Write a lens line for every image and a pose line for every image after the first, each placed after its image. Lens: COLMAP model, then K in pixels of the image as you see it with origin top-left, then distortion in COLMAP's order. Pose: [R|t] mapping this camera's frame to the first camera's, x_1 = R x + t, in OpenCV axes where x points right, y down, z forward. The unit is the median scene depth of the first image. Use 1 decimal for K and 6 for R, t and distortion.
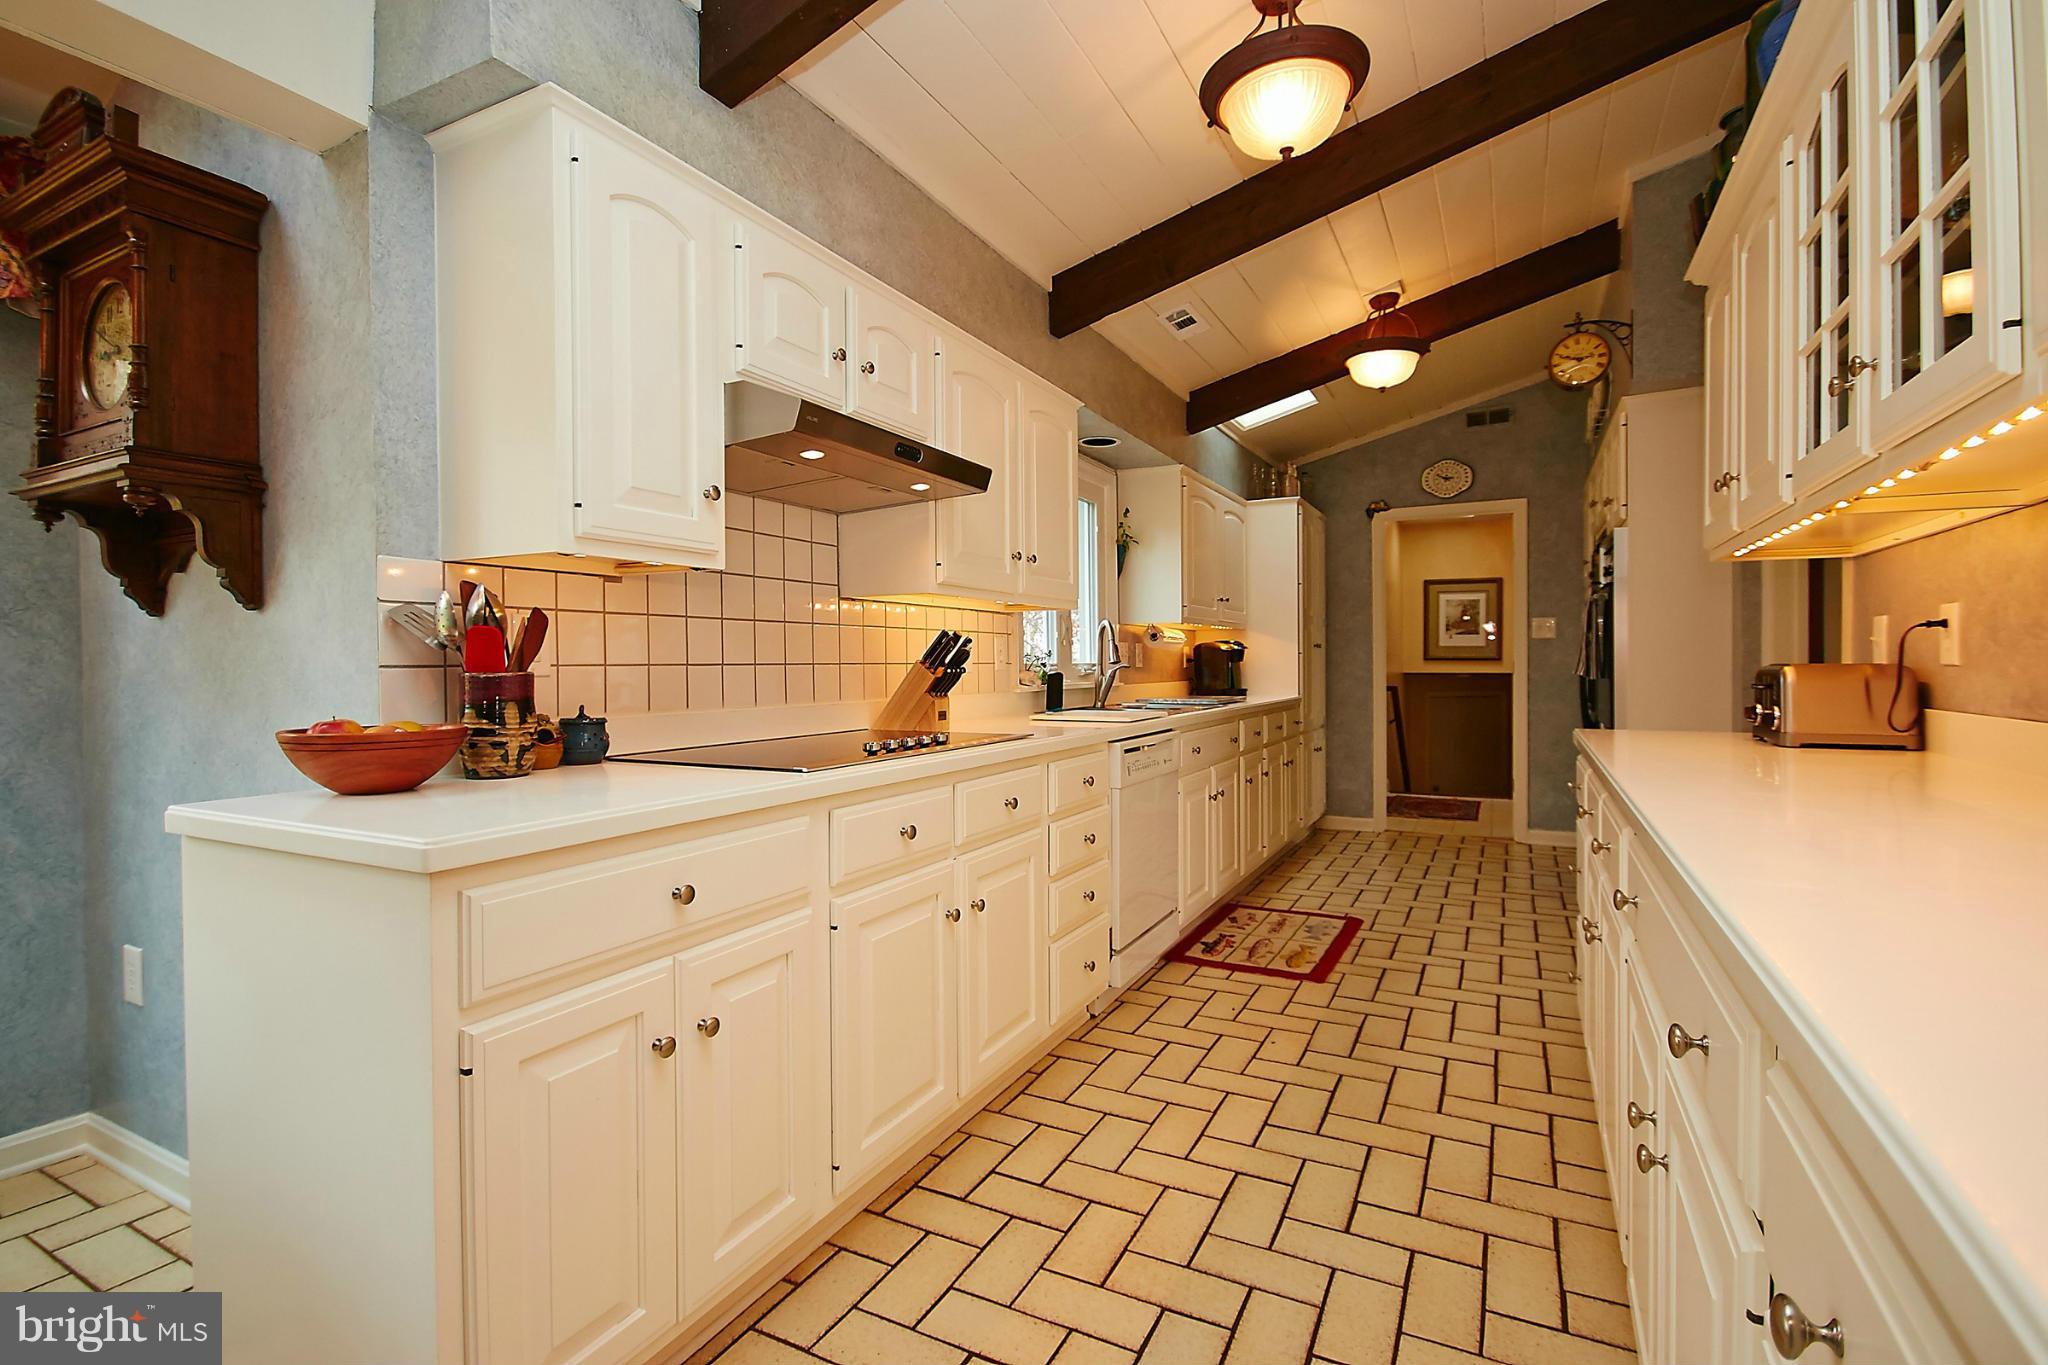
lens RADIAL K [[937.1, 0, 1032.7], [0, 937.1, 670.8], [0, 0, 1]] dist [0.005265, -0.008414]
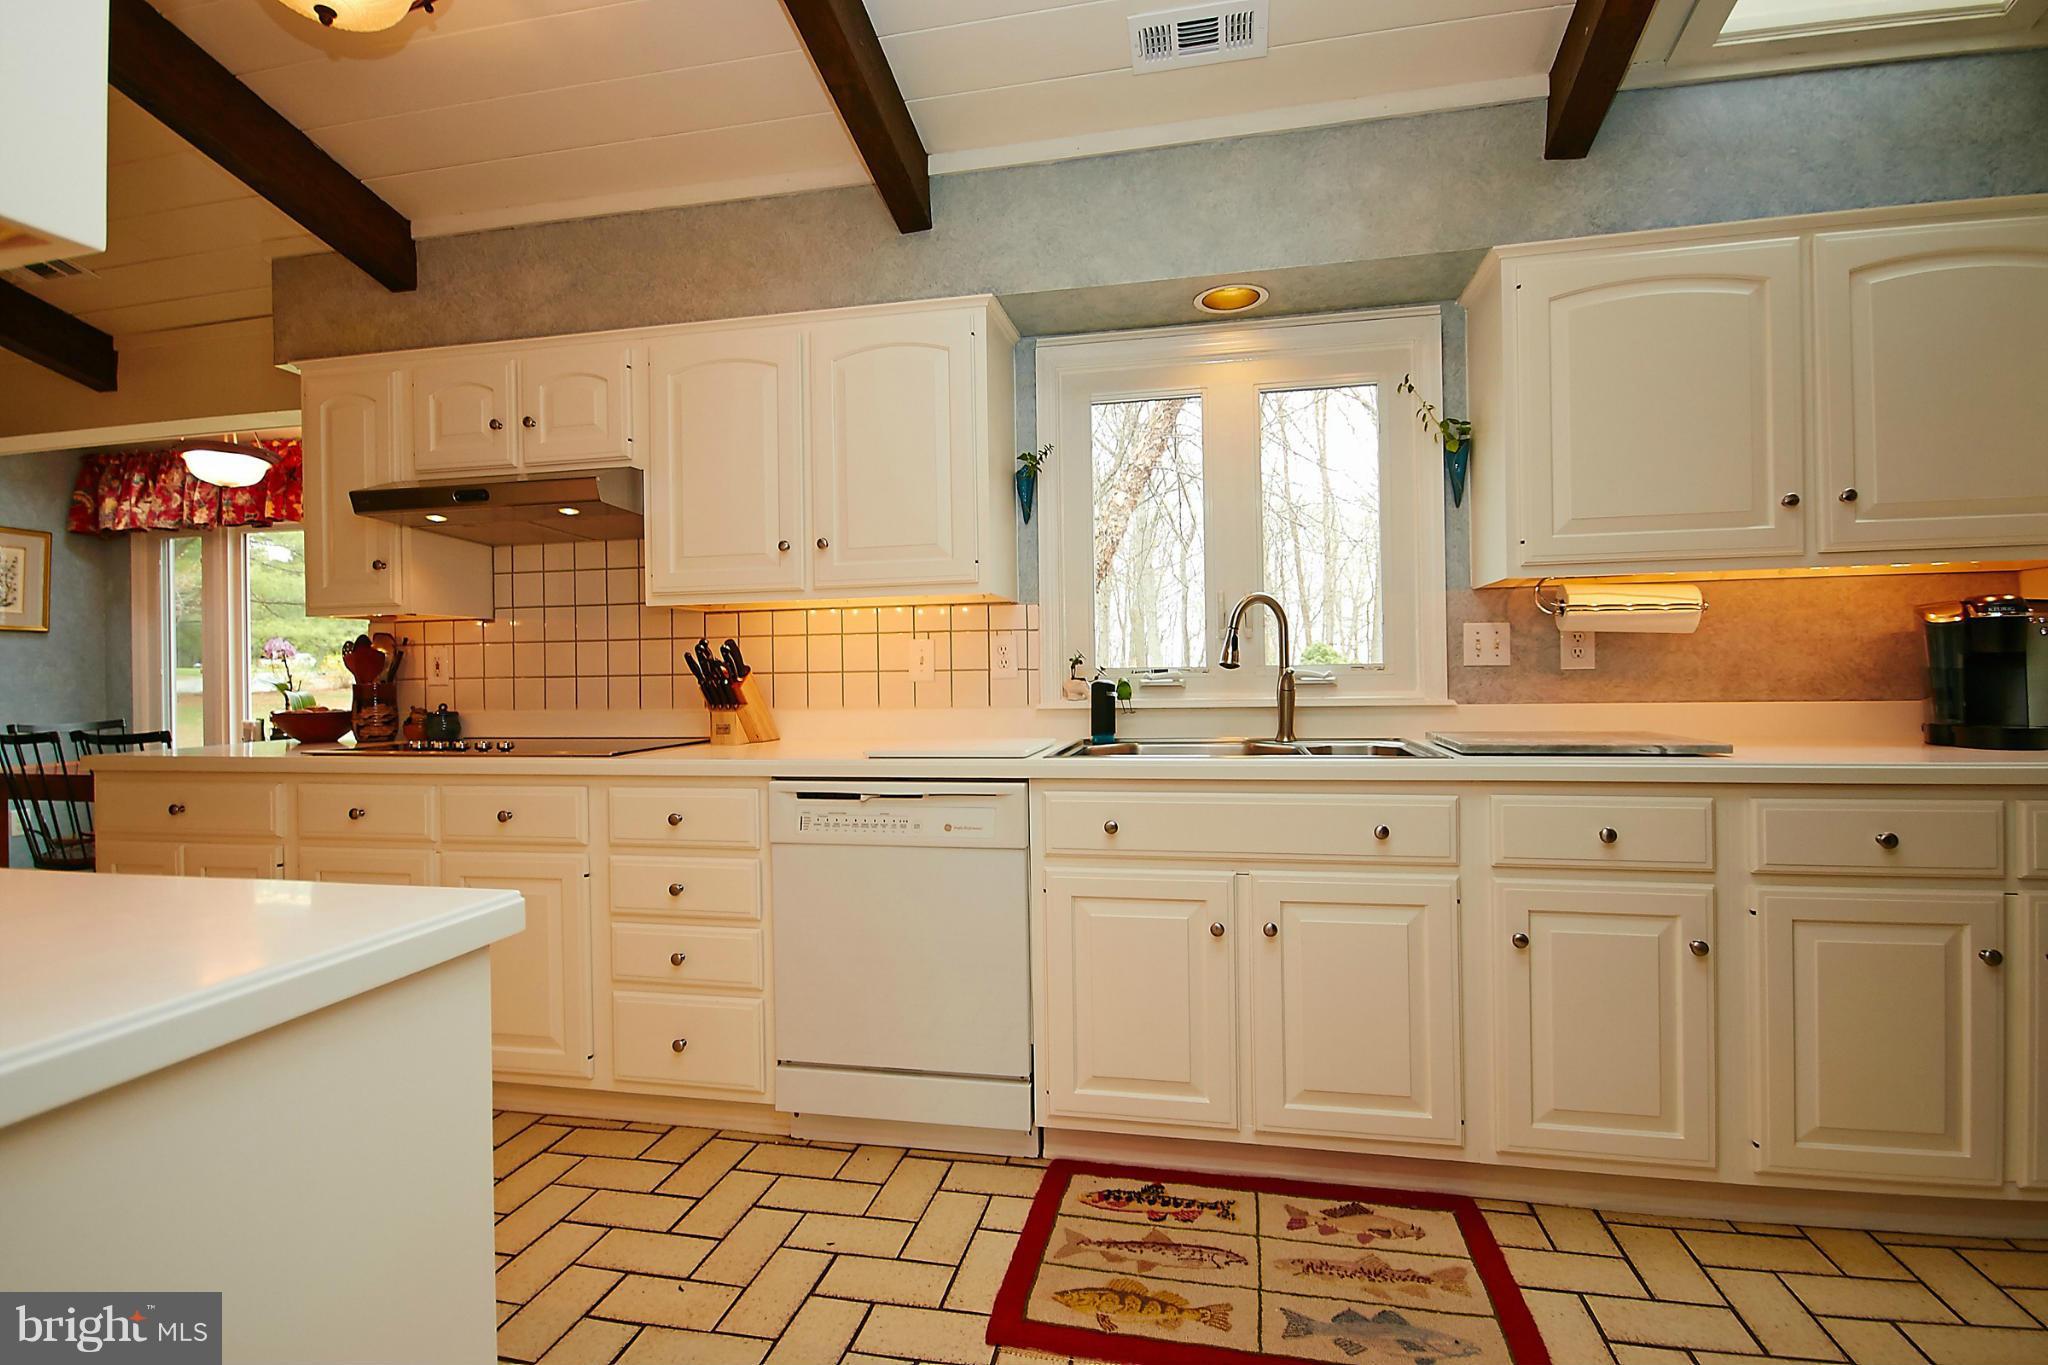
lens RADIAL K [[937.1, 0, 1032.7], [0, 937.1, 670.8], [0, 0, 1]] dist [0.005265, -0.008414]
pose [[0.268083, 0.003055, -0.963391, 0.706398], [0.006813, 0.999964, 0.005066, -0.010477], [0.963372, -0.007922, 0.268053, 0.818890]]
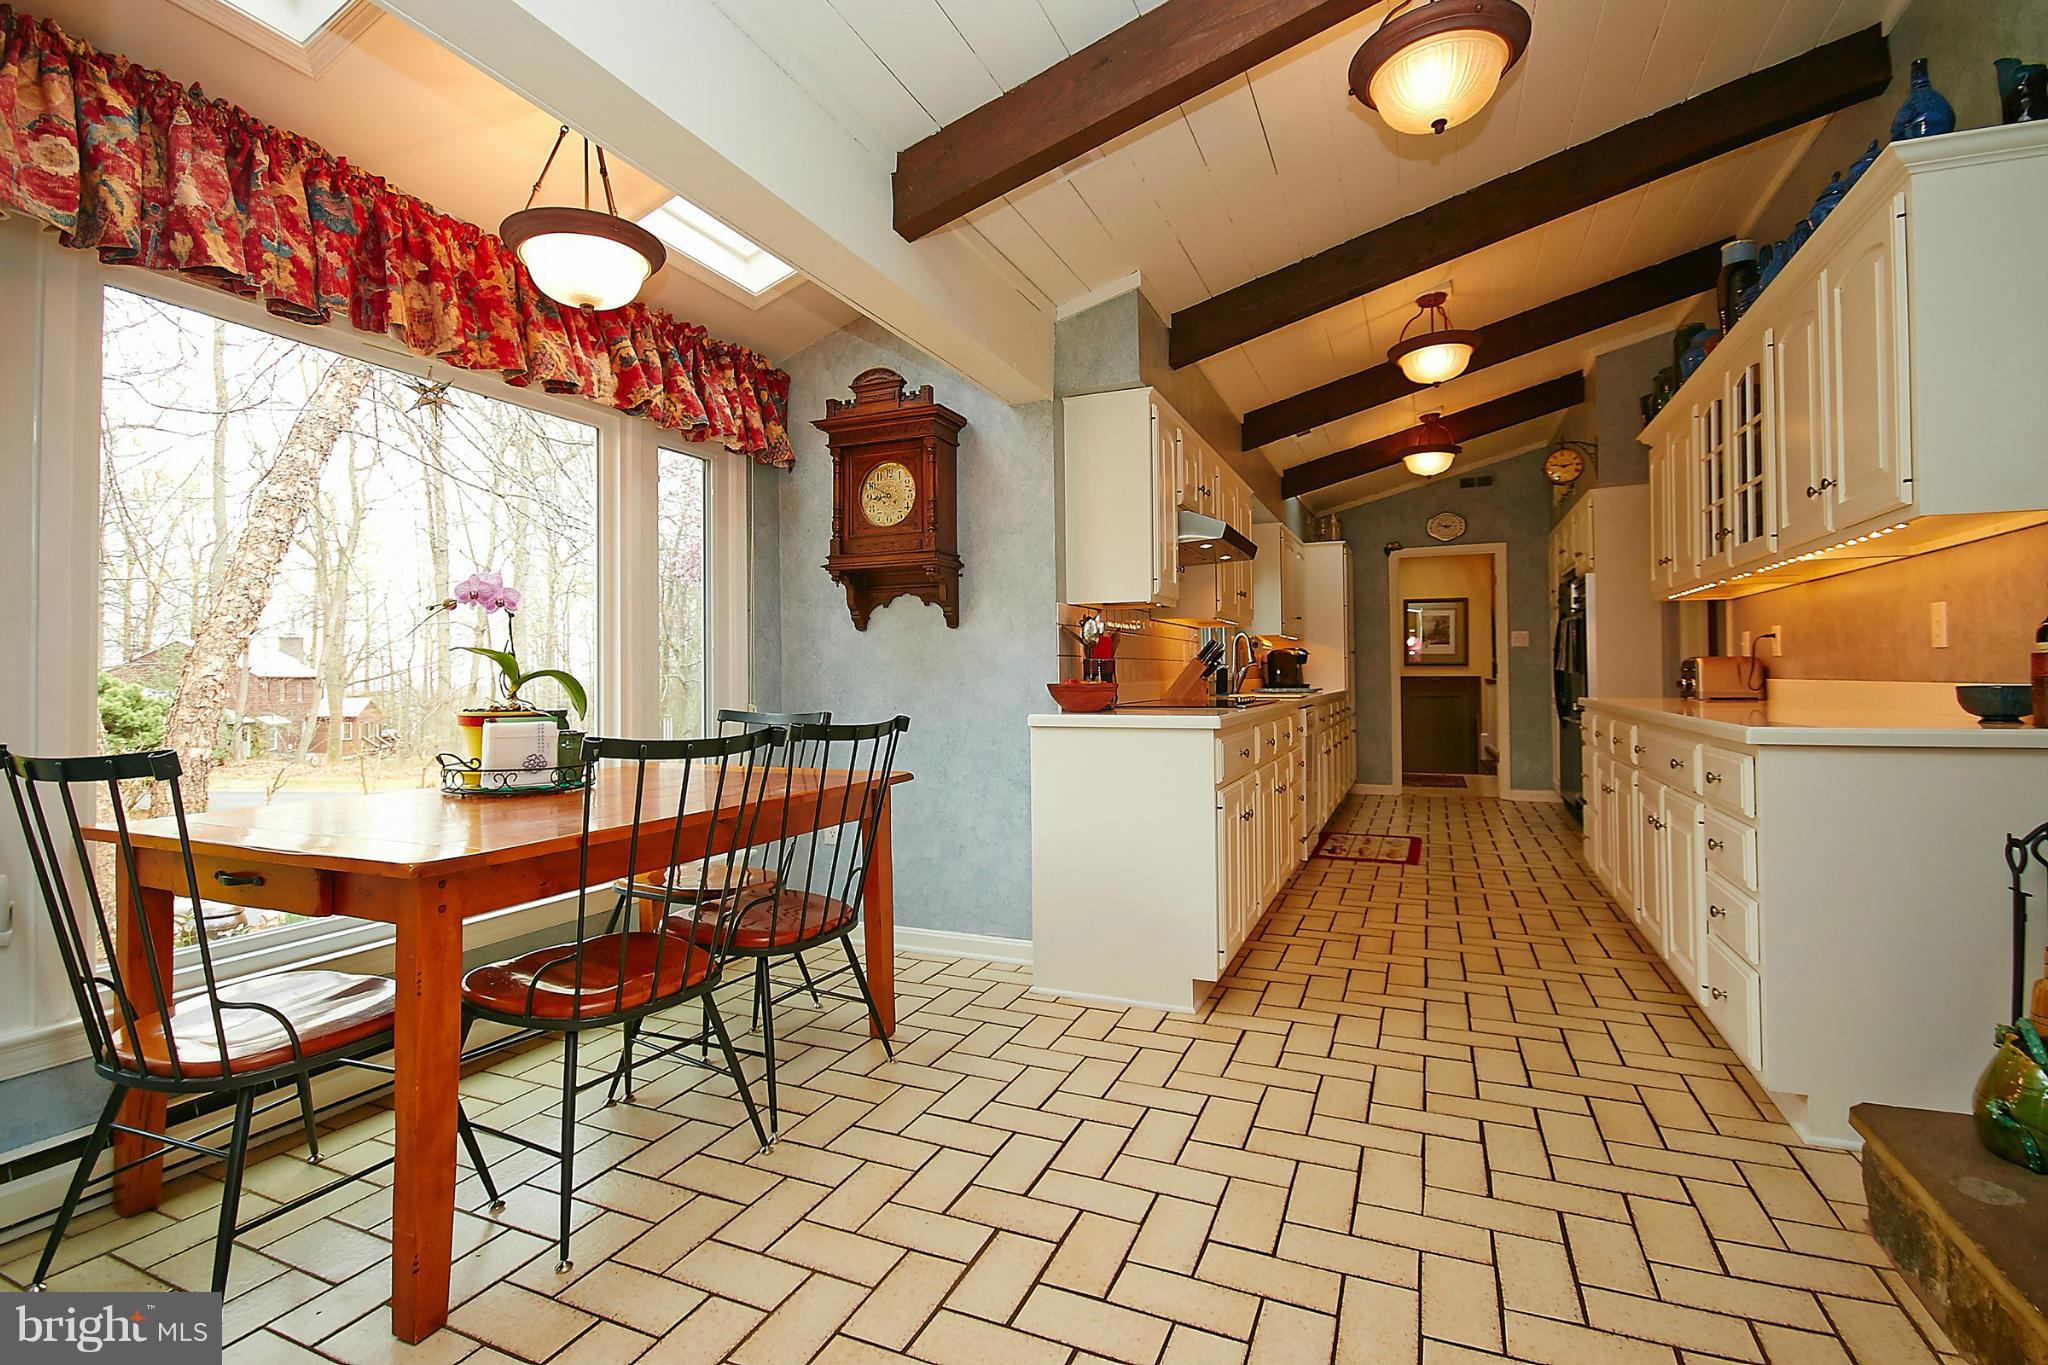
lens RADIAL K [[959.0, 0, 1018.4], [0, 959.0, 657.1], [0, 0, 1]] dist [0.001774, 0.000358]
pose [[0.997561, -0.001406, 0.069779, -0.396896], [0.003306, 0.999627, -0.027120, 0.023165], [-0.069715, 0.027285, 0.997194, -0.475066]]
